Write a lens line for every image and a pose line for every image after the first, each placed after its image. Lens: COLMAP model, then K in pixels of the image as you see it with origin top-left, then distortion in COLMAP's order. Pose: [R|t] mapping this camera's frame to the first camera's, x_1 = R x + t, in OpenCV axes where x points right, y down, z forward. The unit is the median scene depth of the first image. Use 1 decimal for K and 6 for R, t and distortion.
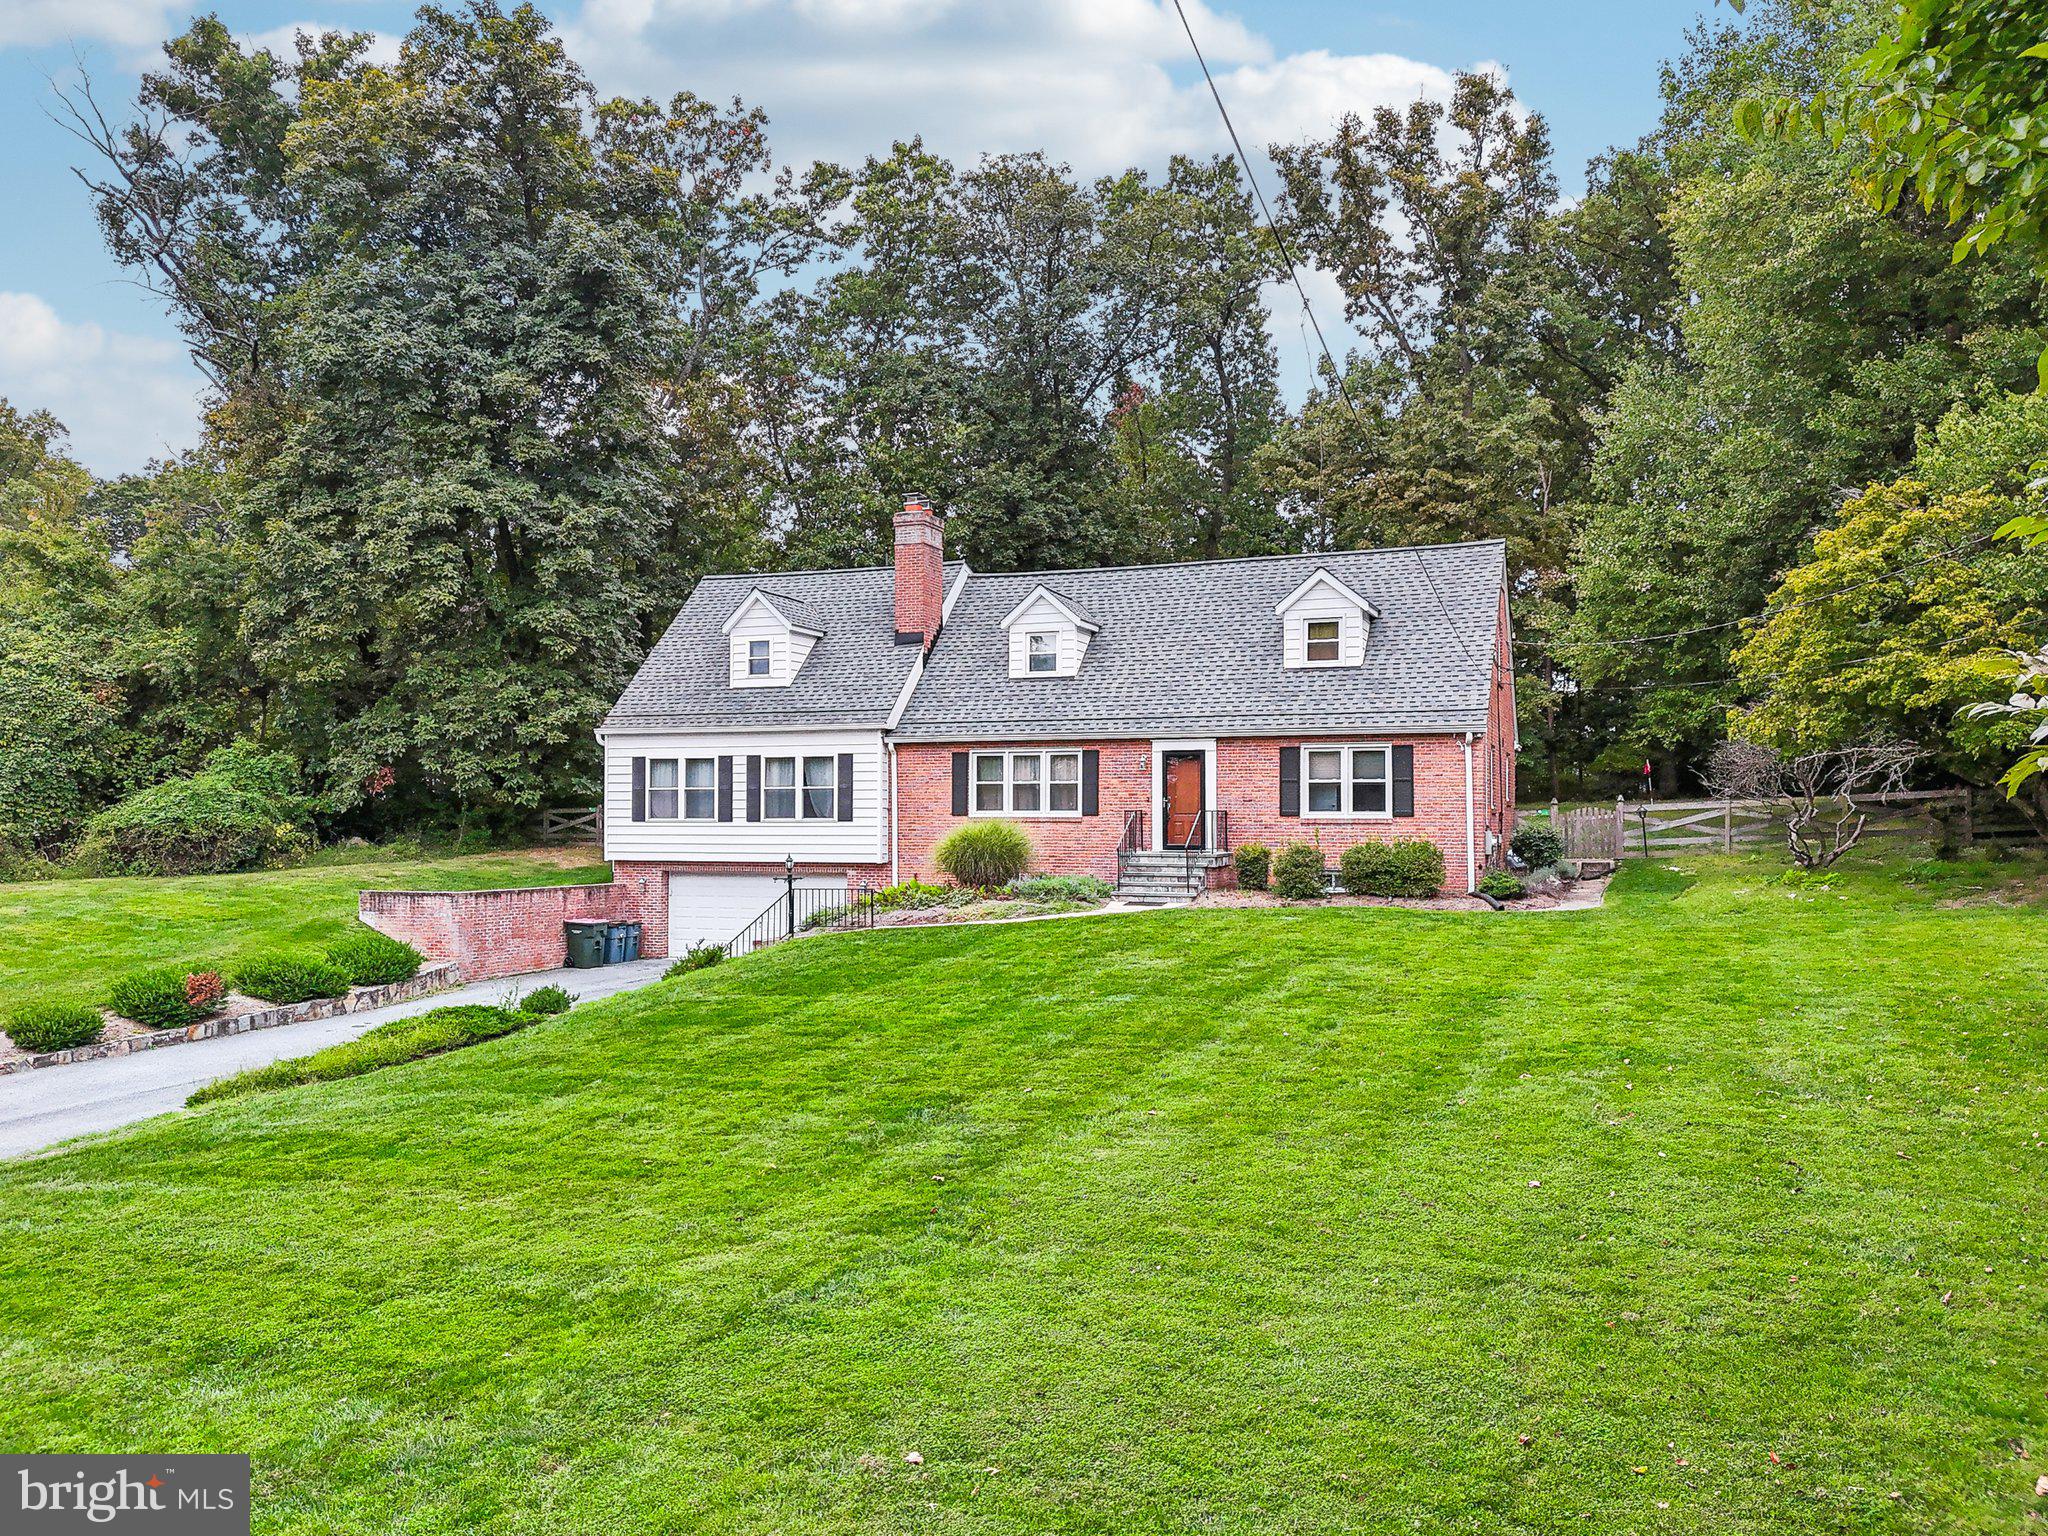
lens RADIAL K [[1419.3, 0, 1028.5], [0, 1419.3, 719.5], [0, 0, 1]] dist [0.030324, -0.002025]
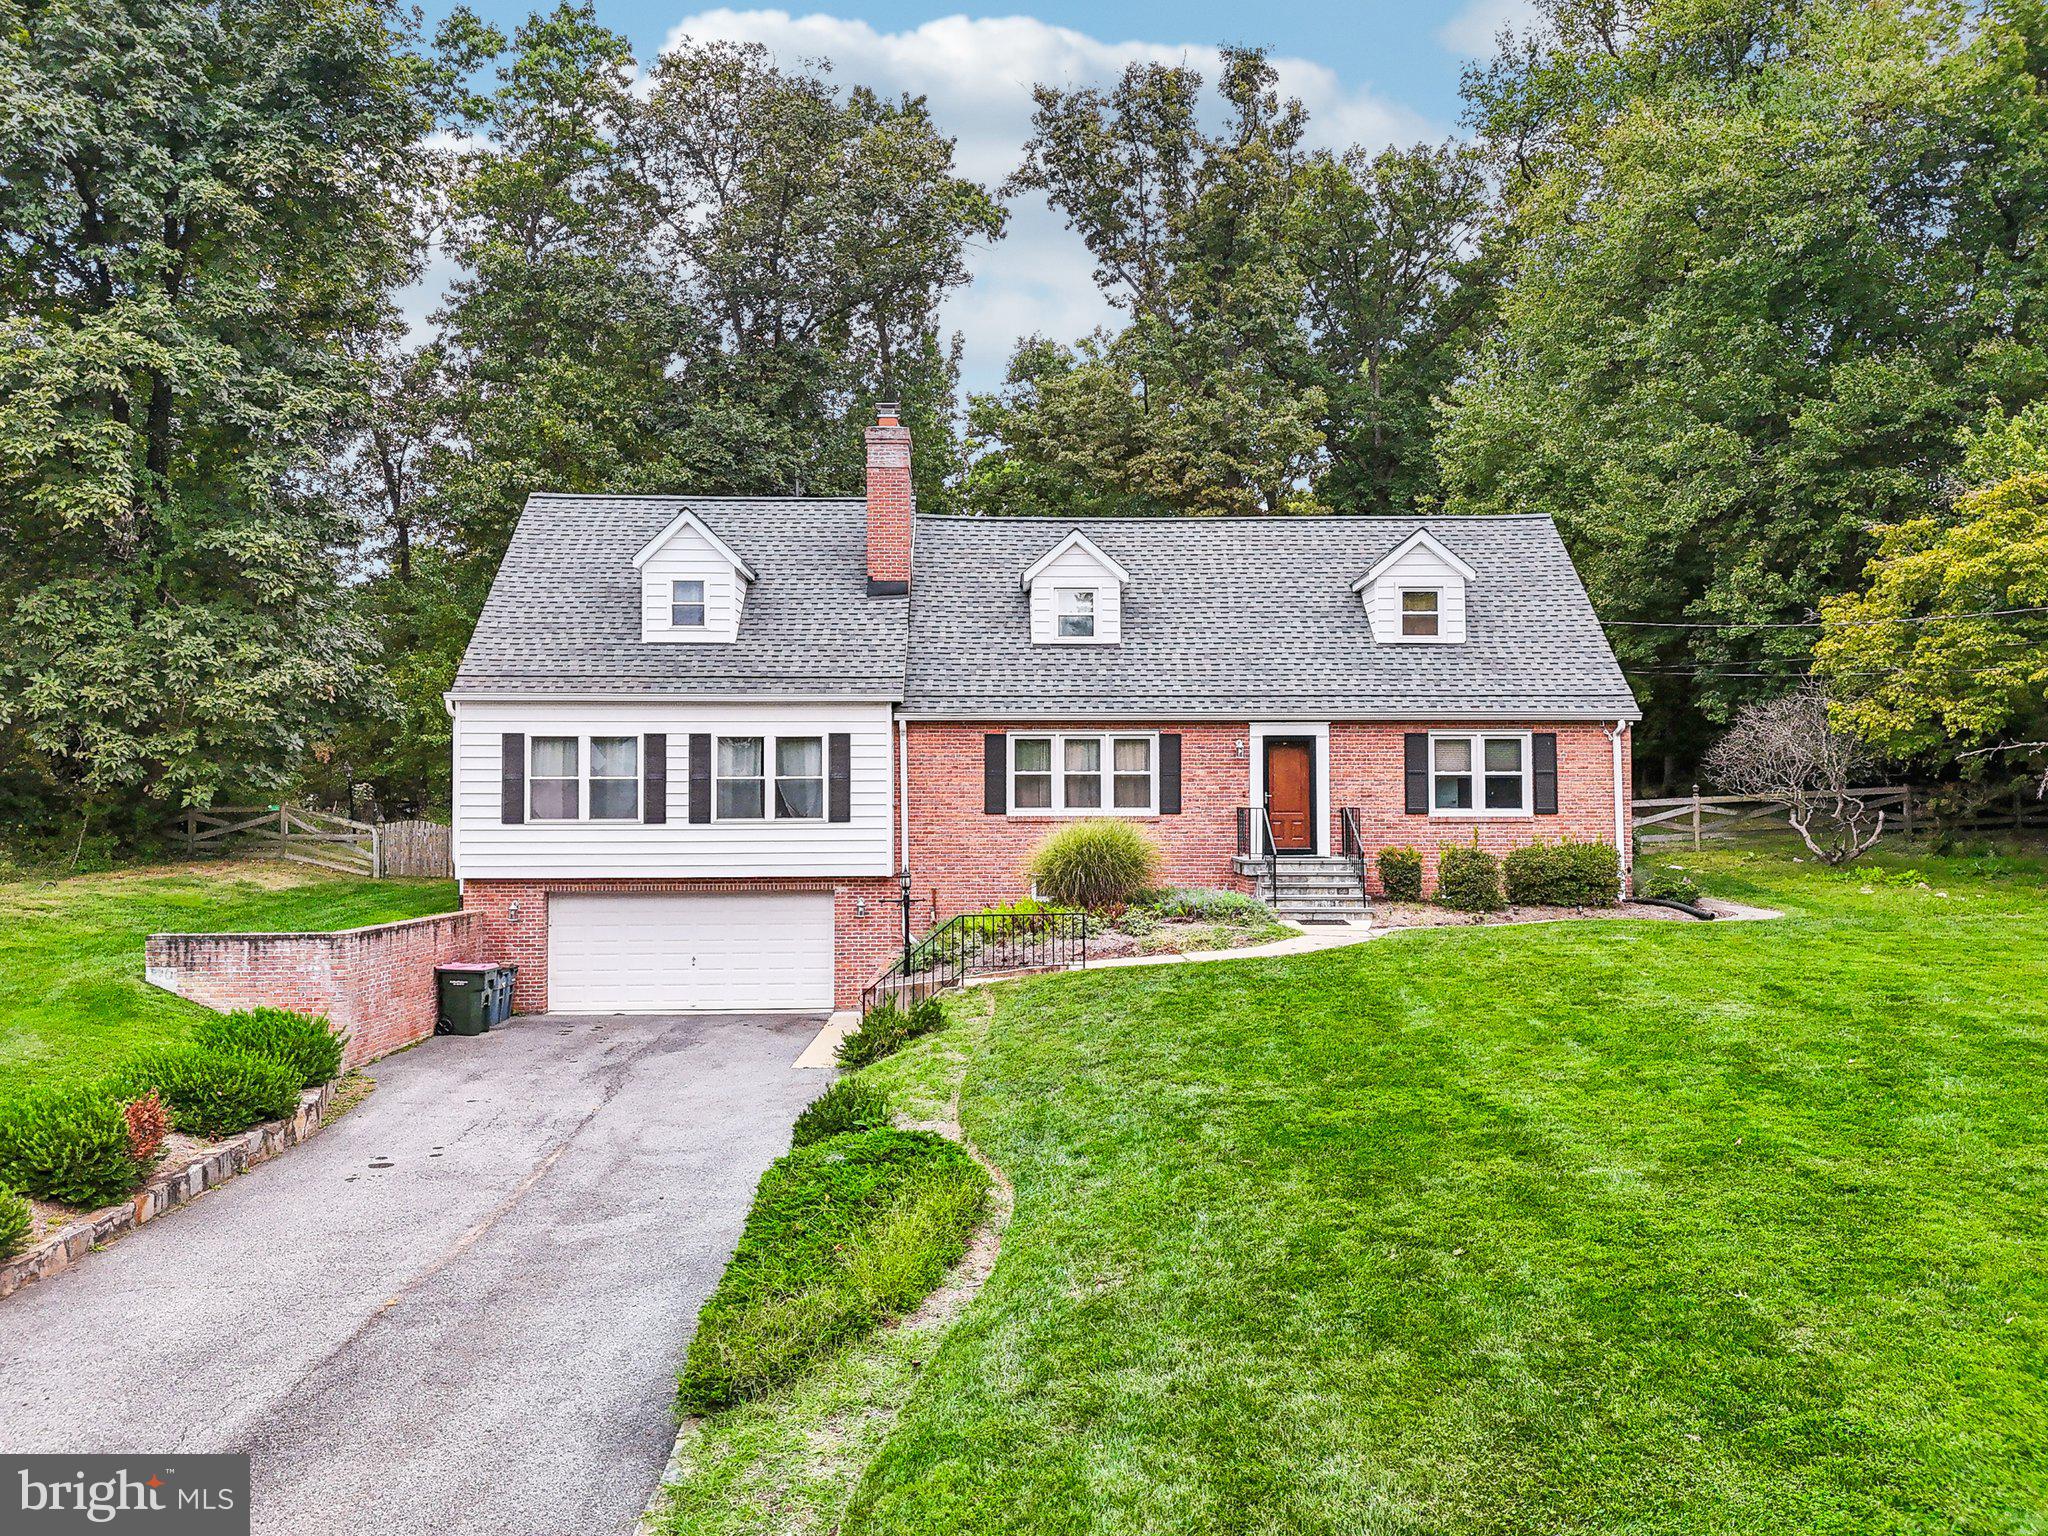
lens RADIAL K [[1447.6, 0, 985.3], [0, 1447.6, 710.6], [0, 0, 1]] dist [0.021203, 0.000395]
pose [[0.932356, 0.023333, 0.360788, -0.330181], [-0.022108, 0.999727, -0.007521, 0.015710], [-0.360865, -0.000964, 0.932618, 0.242851]]
